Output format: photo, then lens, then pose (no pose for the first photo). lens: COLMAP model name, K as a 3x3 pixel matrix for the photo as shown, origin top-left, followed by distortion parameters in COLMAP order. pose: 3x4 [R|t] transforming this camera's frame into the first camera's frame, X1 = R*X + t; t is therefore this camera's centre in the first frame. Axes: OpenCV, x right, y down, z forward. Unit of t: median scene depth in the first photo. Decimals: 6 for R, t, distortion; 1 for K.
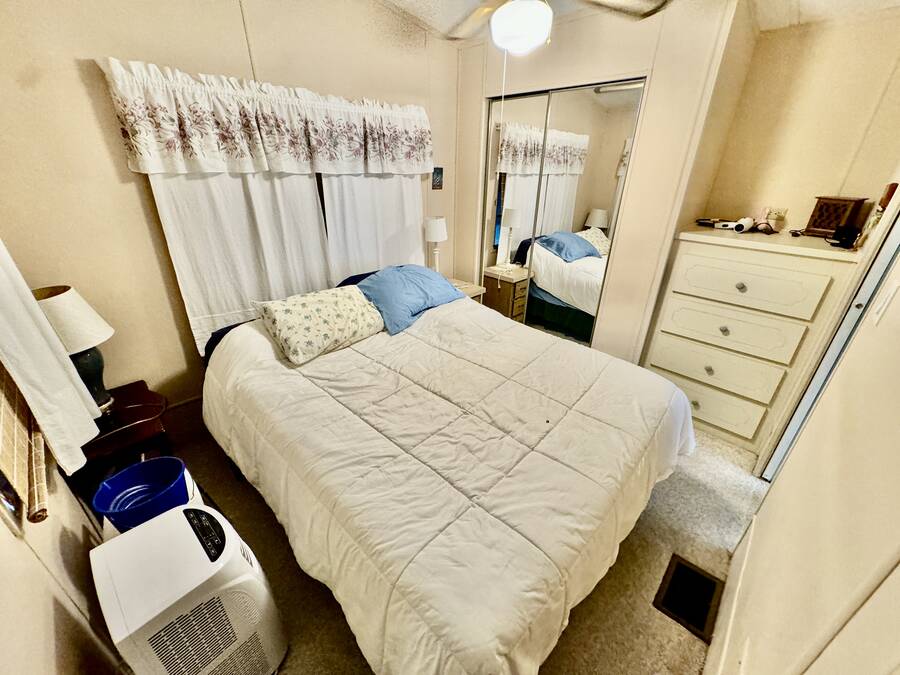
lens RADIAL K [[358.6, 0, 452.6], [0, 358.6, 337.1], [0, 0, 1]] dist [-0.002008, -0.000651]
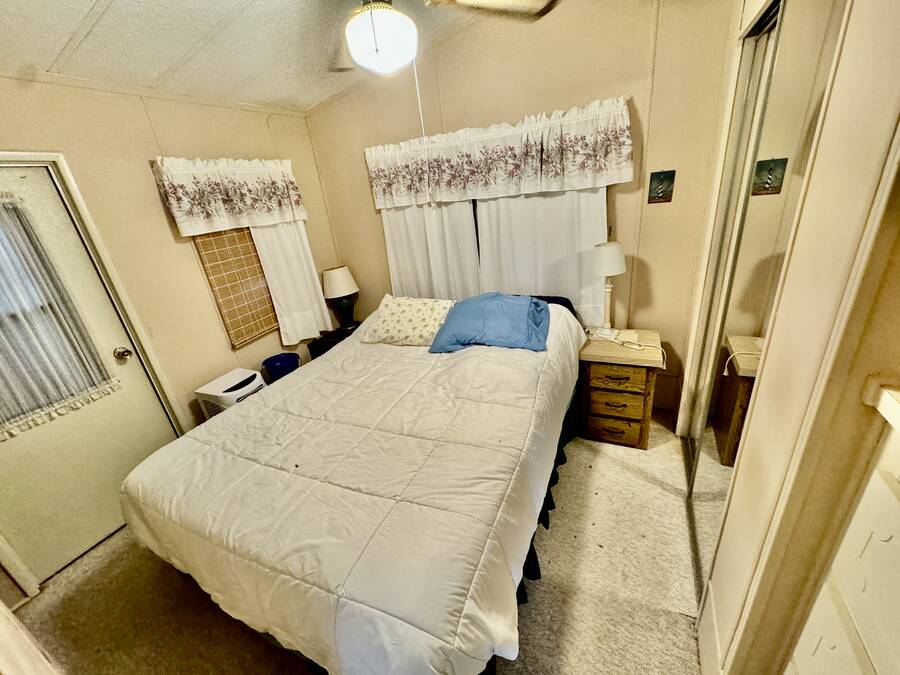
lens RADIAL K [[358.6, 0, 452.1], [0, 358.6, 341.3], [0, 0, 1]] dist [-0.002008, -0.000651]
pose [[0.300694, 0.315630, -0.899978, 0.781106], [-0.309574, 0.924855, 0.220922, -0.284712], [0.902079, 0.212180, 0.375809, 0.638093]]
